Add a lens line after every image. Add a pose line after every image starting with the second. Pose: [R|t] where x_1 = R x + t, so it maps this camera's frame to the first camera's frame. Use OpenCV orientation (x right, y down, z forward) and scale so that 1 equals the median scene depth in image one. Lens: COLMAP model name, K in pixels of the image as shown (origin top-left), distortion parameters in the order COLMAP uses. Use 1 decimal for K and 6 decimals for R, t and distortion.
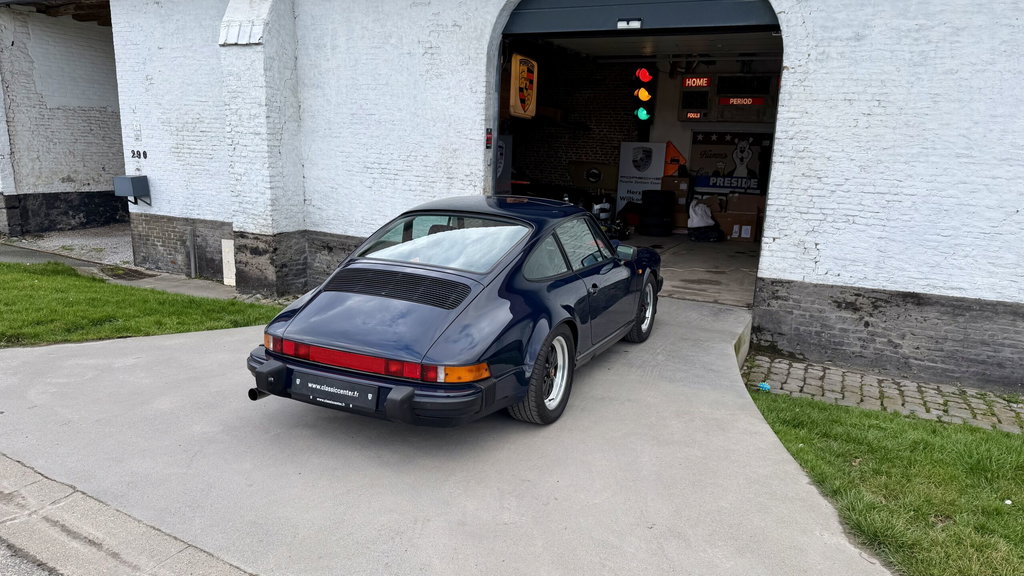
lens RADIAL K [[717.9, 0, 518.9], [0, 717.9, 323.0], [0, 0, 1]] dist [0.053924, -0.064500]
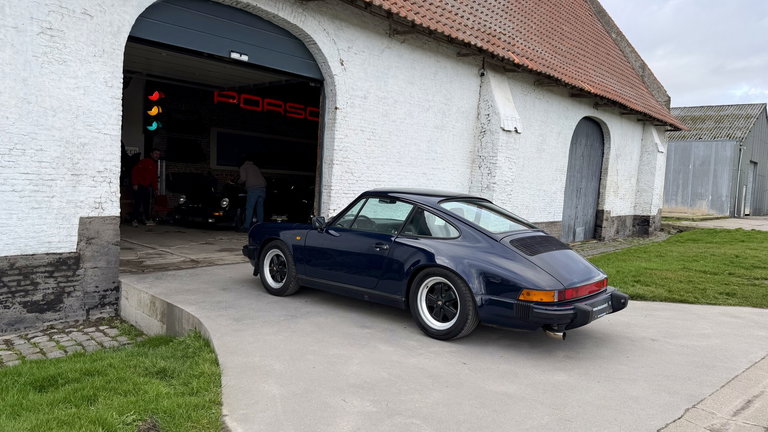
lens RADIAL K [[538.4, 0, 397.5], [0, 538.4, 231.3], [0, 0, 1]] dist [0.053924, -0.064500]
pose [[0.273469, -0.112762, 0.955248, -0.785682], [0.193331, 0.979282, 0.060252, -0.119598], [-0.942251, 0.168202, 0.289604, 0.543637]]
